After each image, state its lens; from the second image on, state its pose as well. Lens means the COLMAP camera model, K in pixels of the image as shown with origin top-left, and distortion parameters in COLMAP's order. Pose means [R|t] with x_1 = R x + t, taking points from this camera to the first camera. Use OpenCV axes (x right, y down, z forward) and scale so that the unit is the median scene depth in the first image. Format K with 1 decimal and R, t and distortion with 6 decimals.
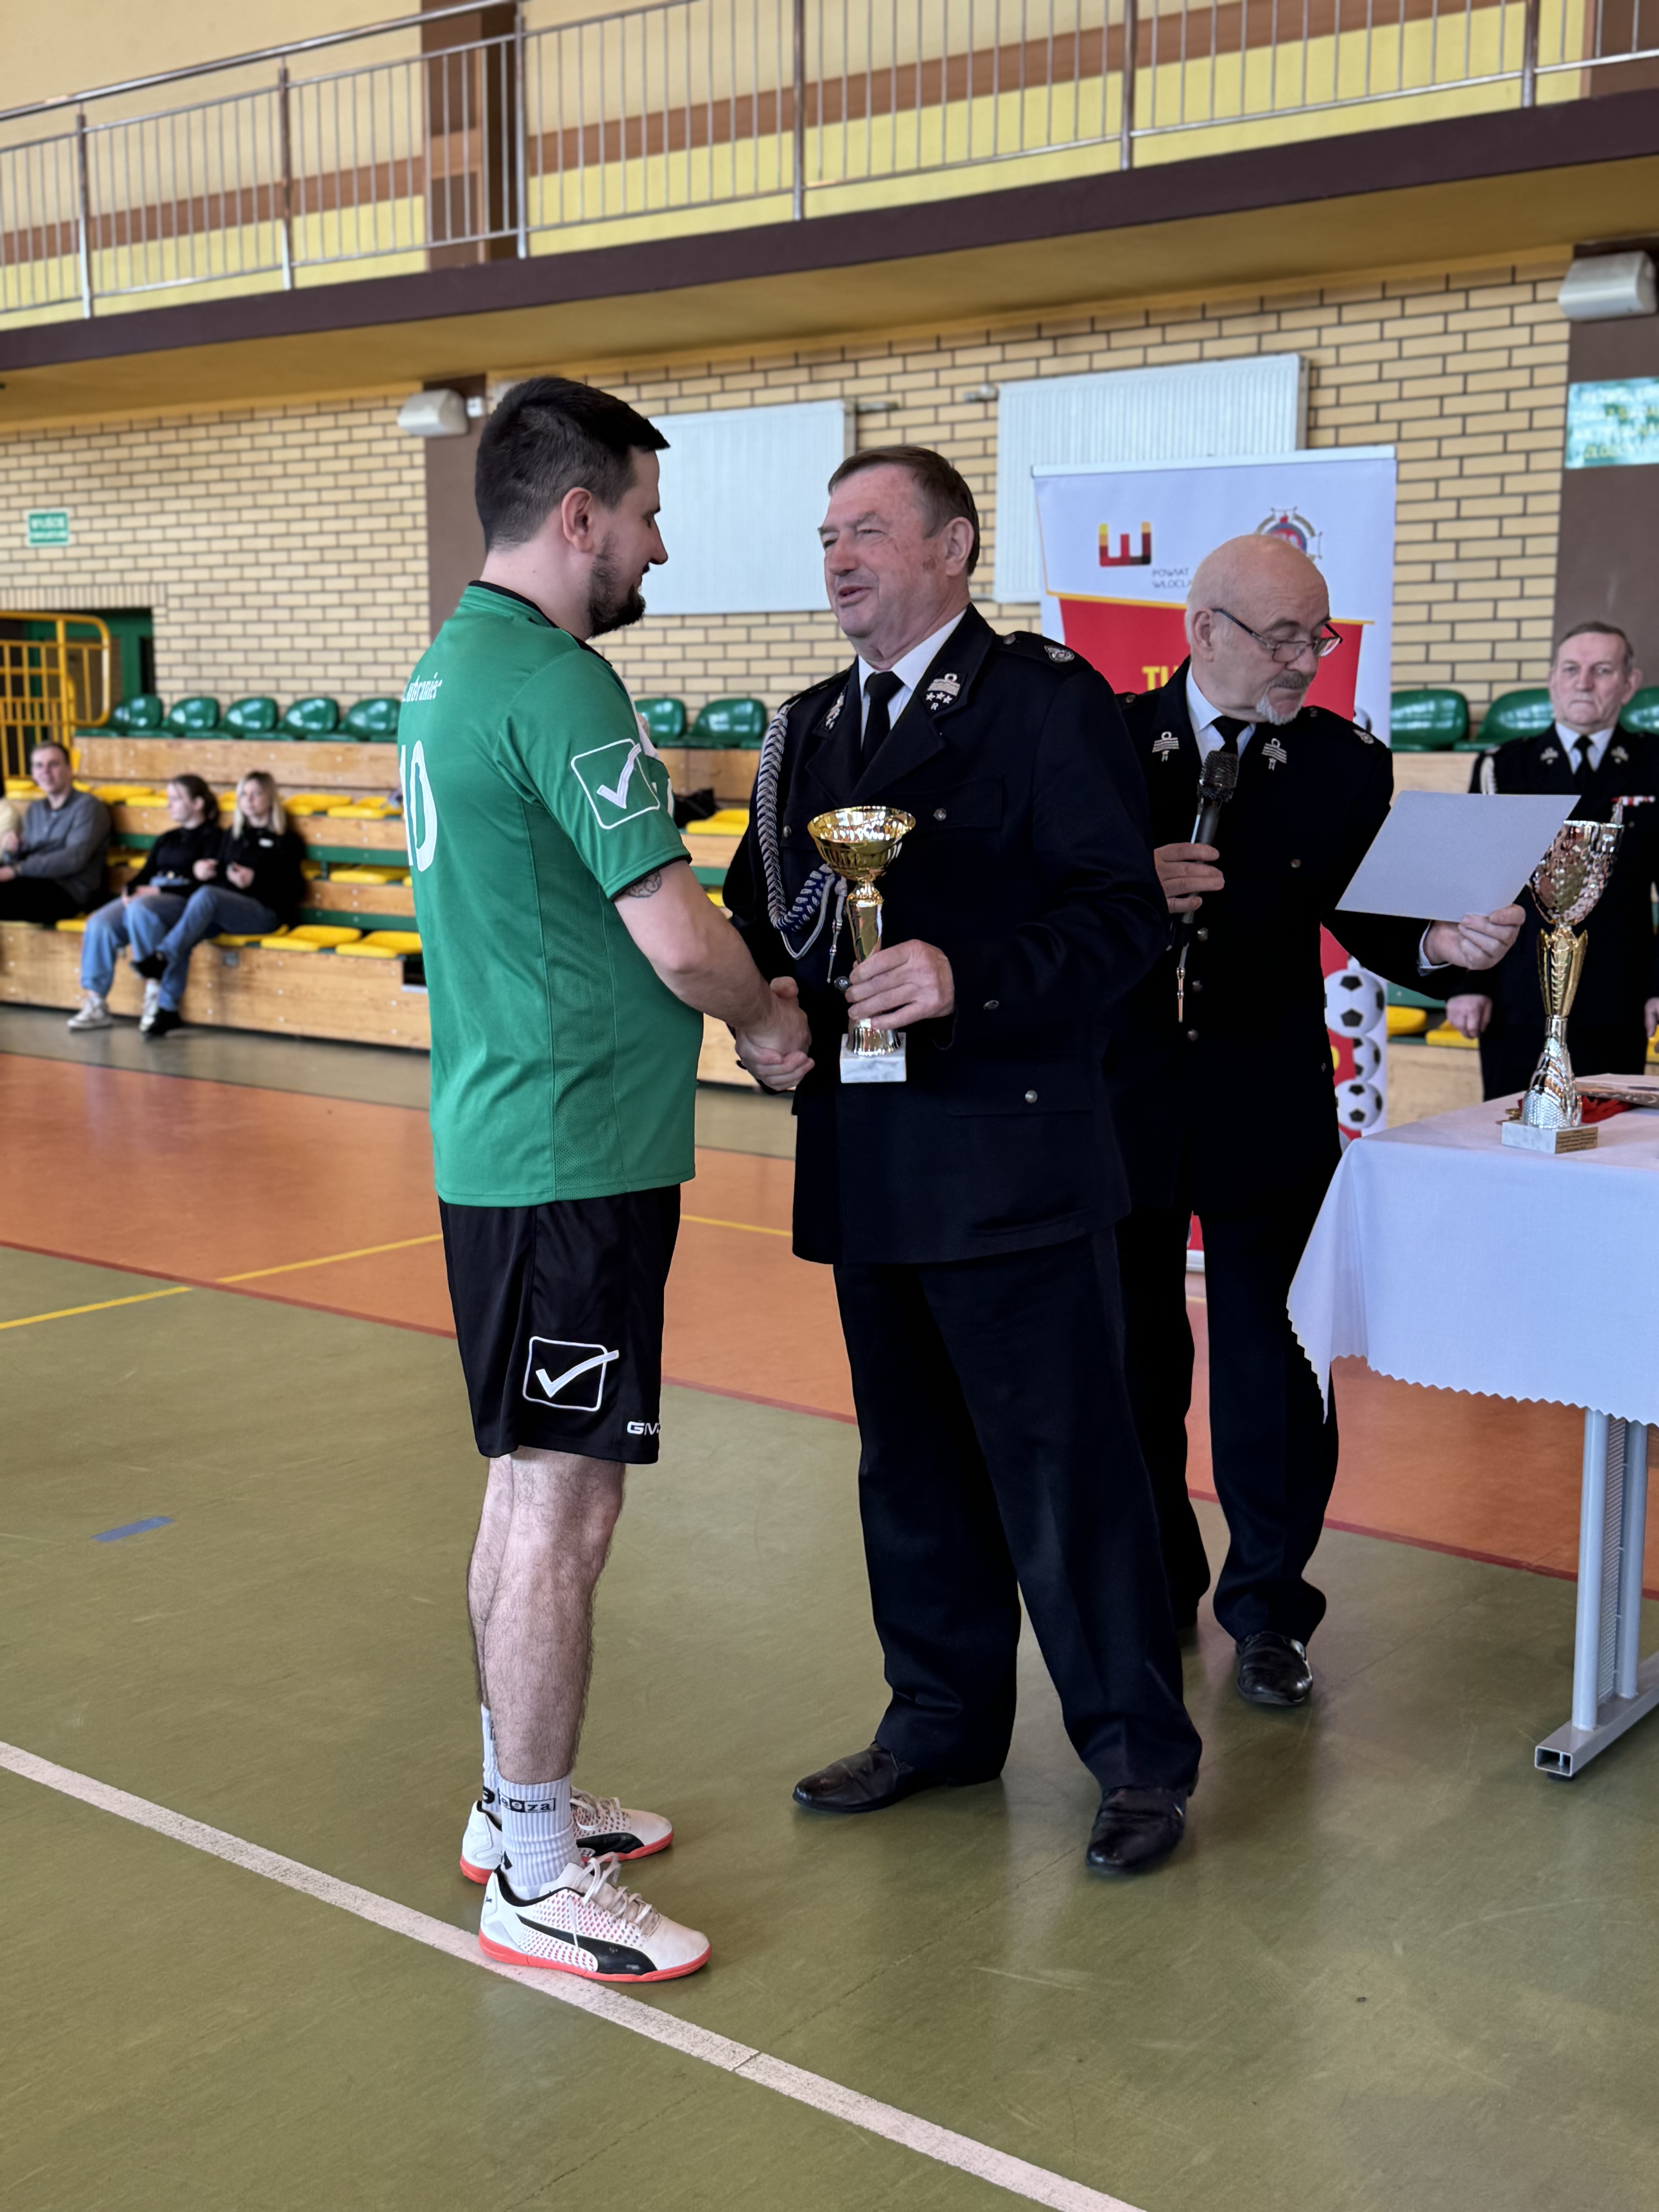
lens RADIAL K [[2610.1, 0, 844.4], [0, 2610.1, 1117.3], [0, 0, 1]] dist [0.102142, 0.000000]
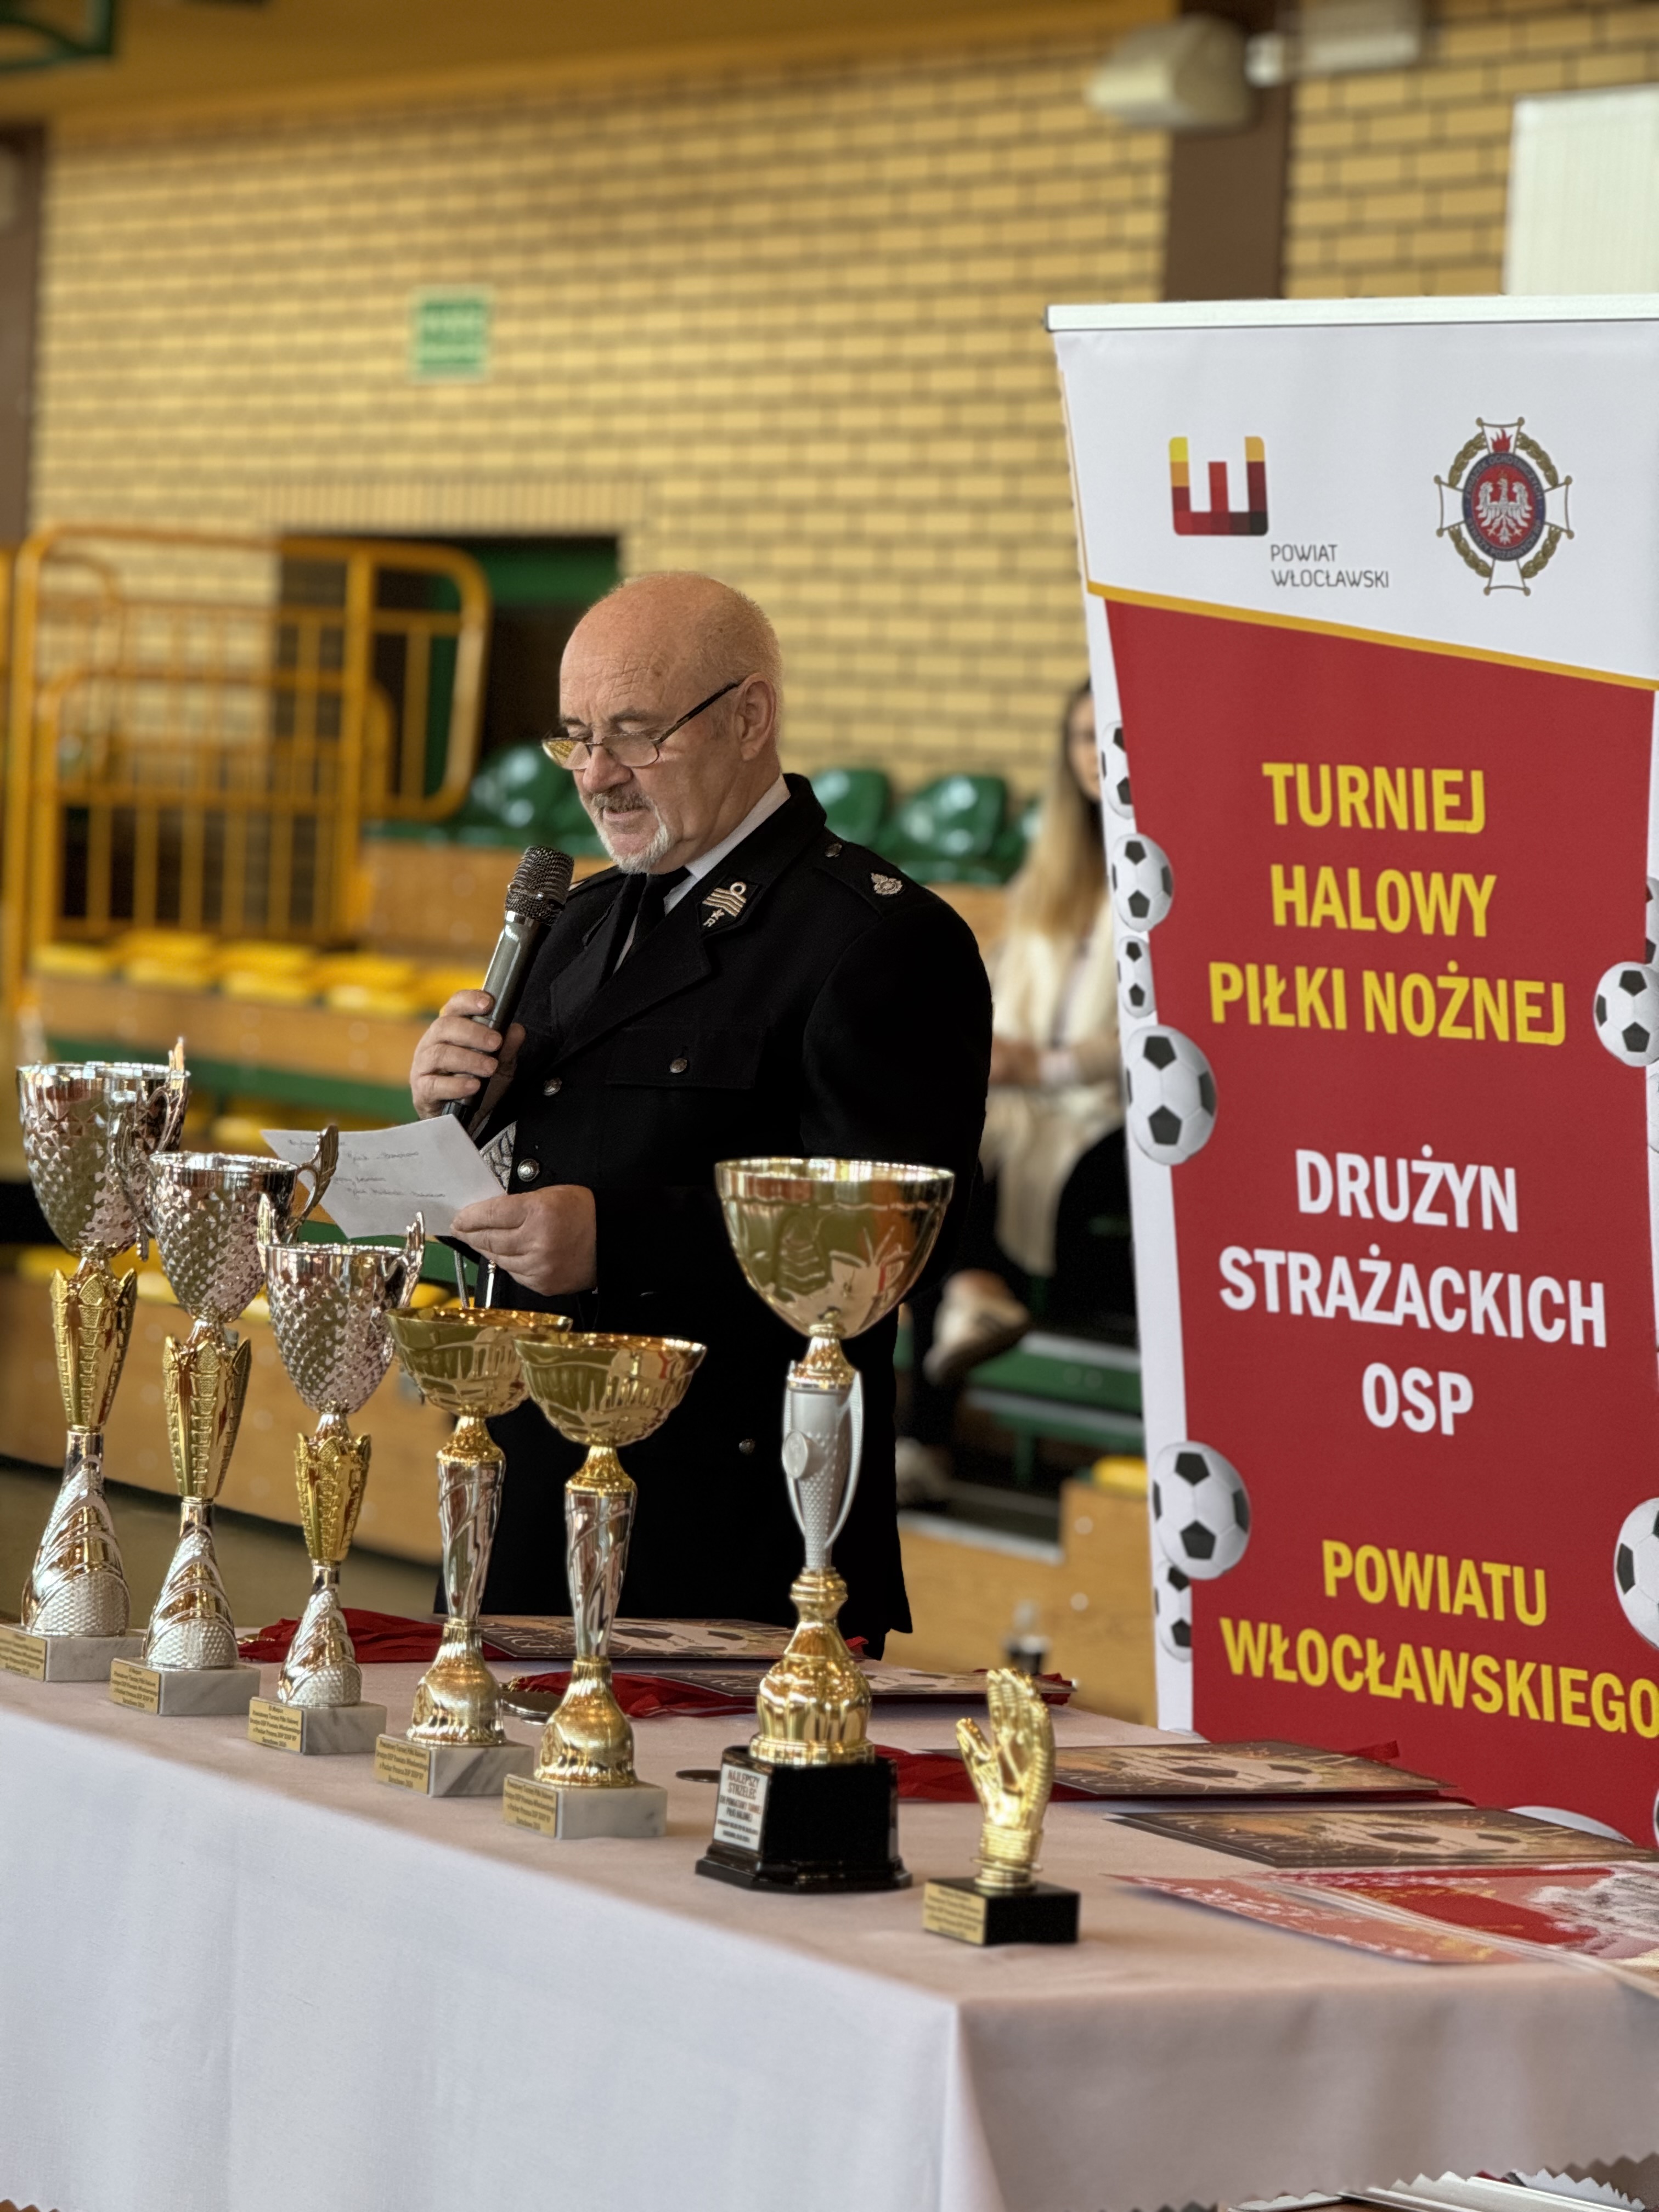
lens RADIAL K [[7792.9, 0, 832.0], [0, 7792.9, 1105.2], [0, 0, 1]] dist [0.227124, 0.000000]
pose [[0.933971, 0.058436, -0.352538, 0.292619], [-0.099275, 0.990135, -0.098884, 0.011111], [0.343282, 0.127353, 0.930558, -0.126733]]
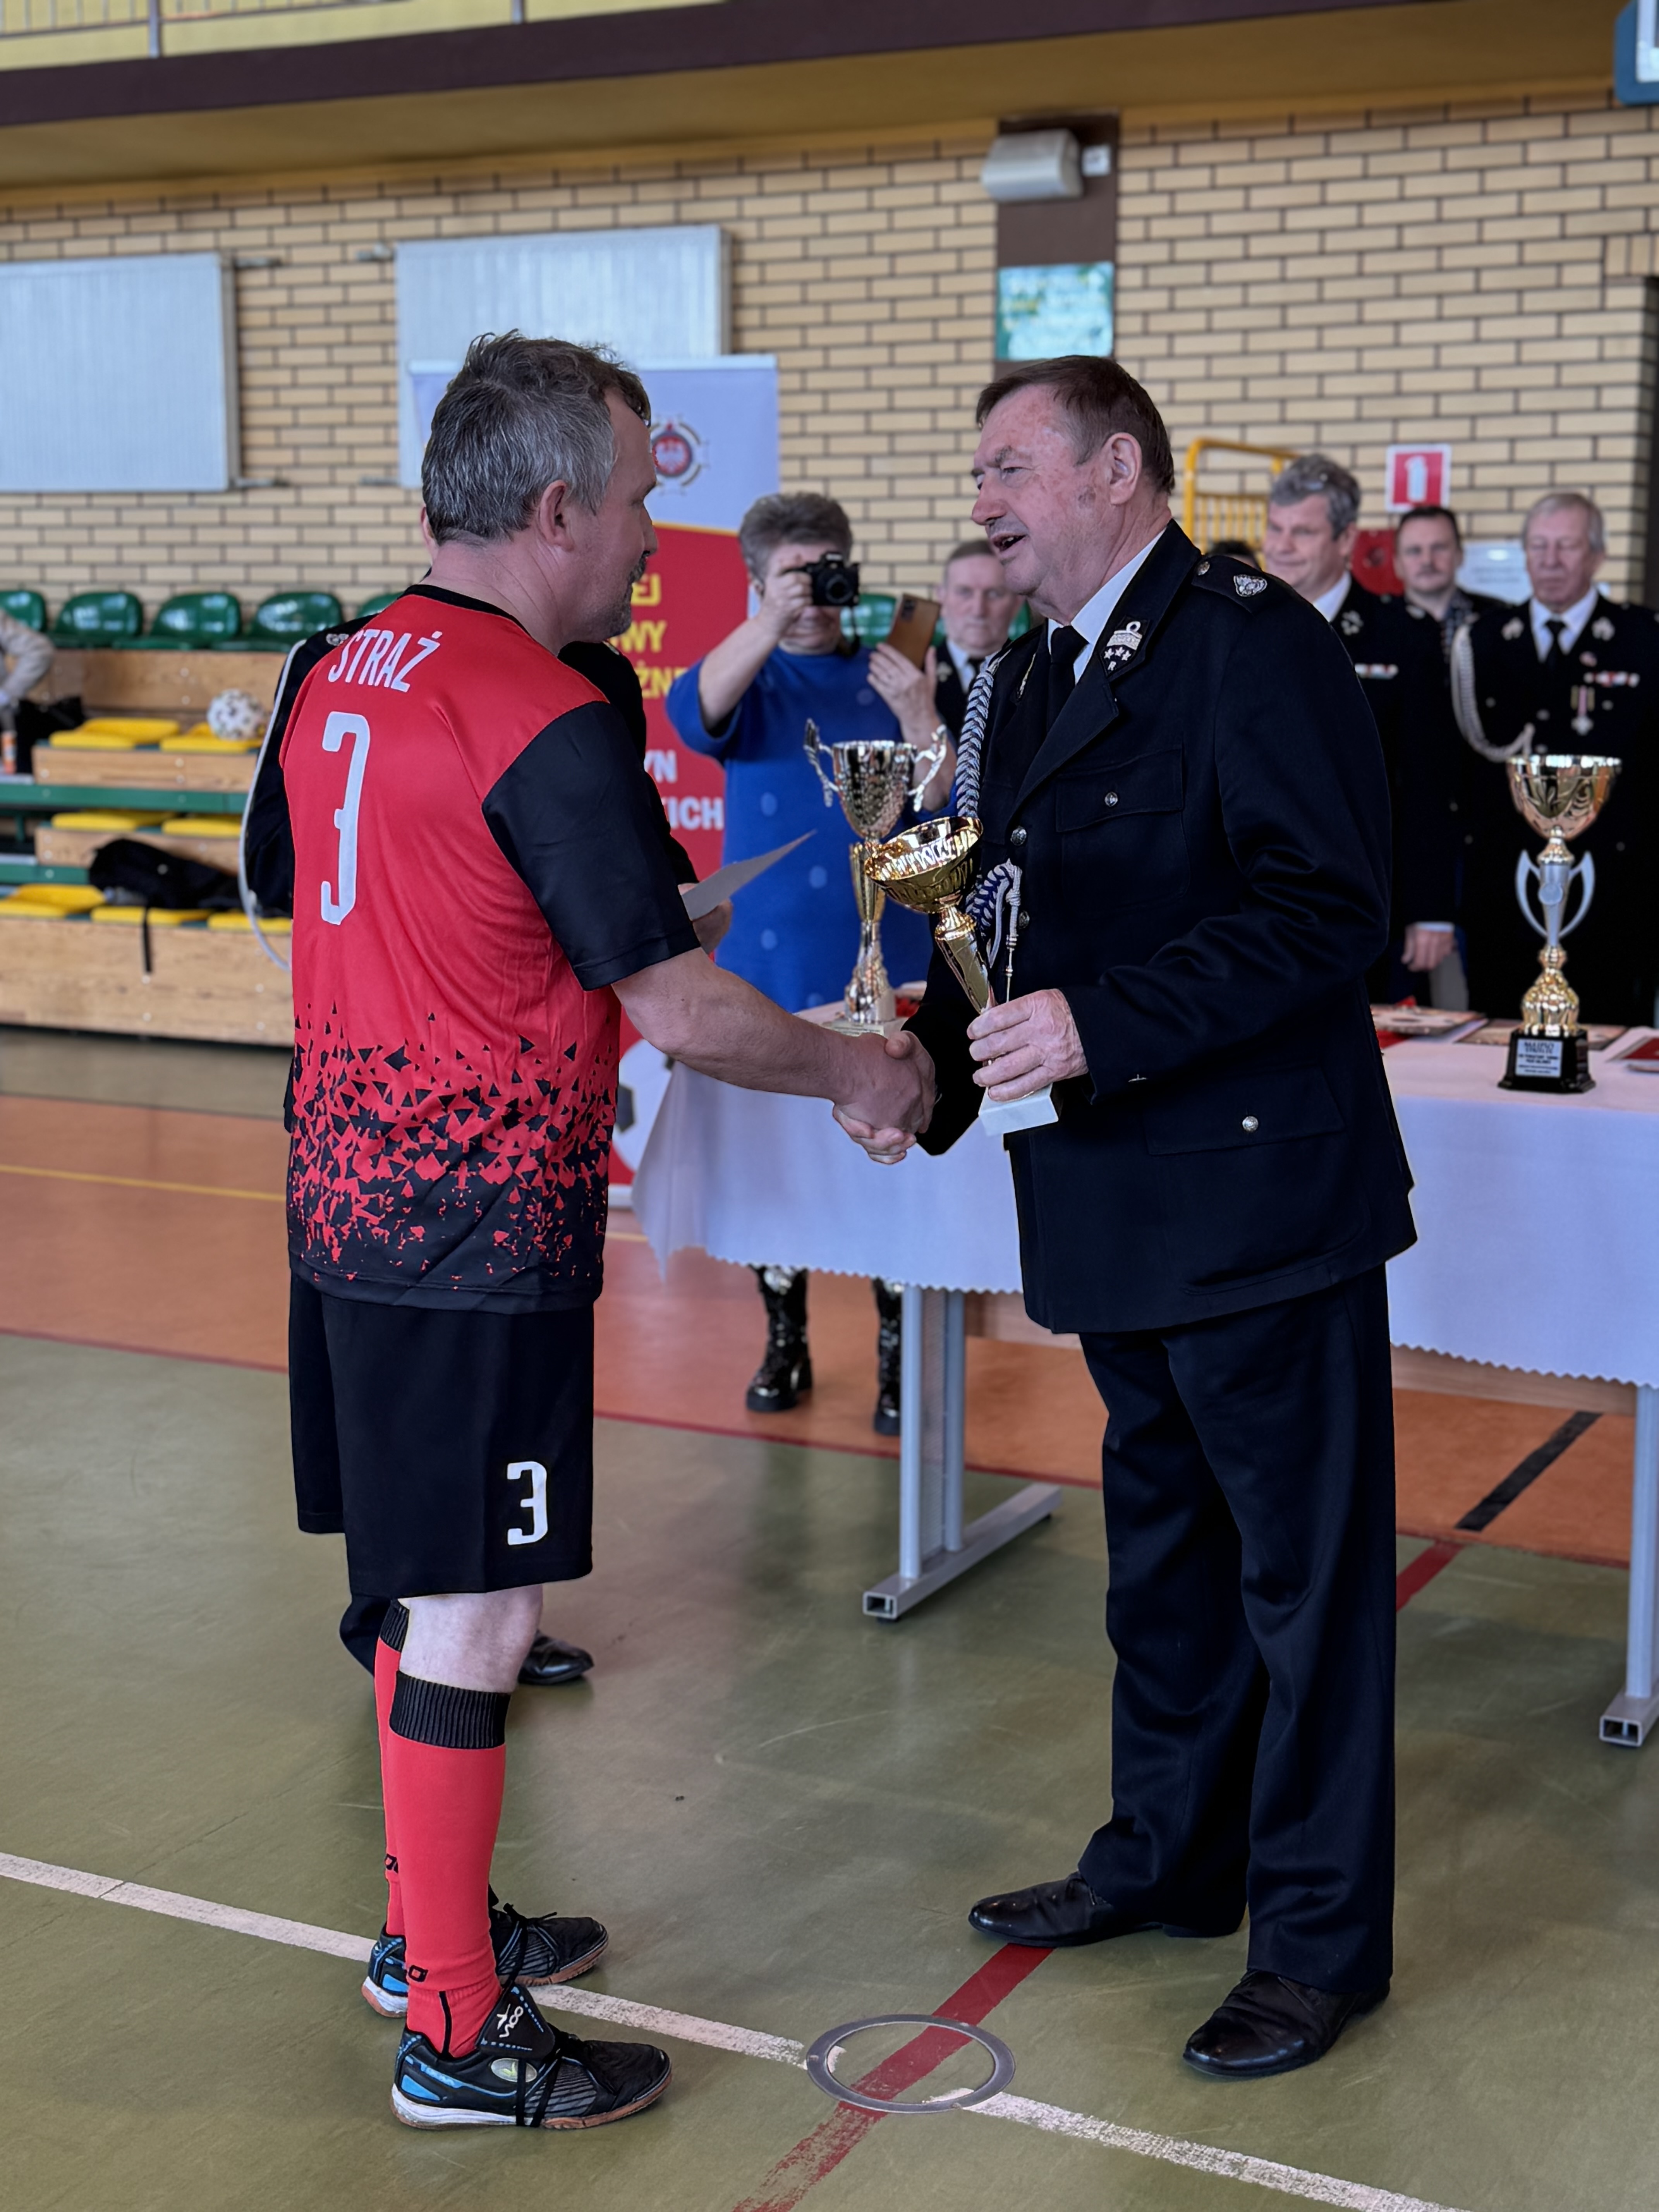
lens RADIAL K [[3107.0, 0, 825.4], [0, 3107.0, 1091.4], [0, 0, 1]] dist [0.142515, 0.000000]
pose [[0.984357, -0.026067, 0.174247, 0.008644], [0.025291, 0.999658, 0.006673, 0.007009], [-0.174361, -0.002162, 0.984679, -0.083206]]
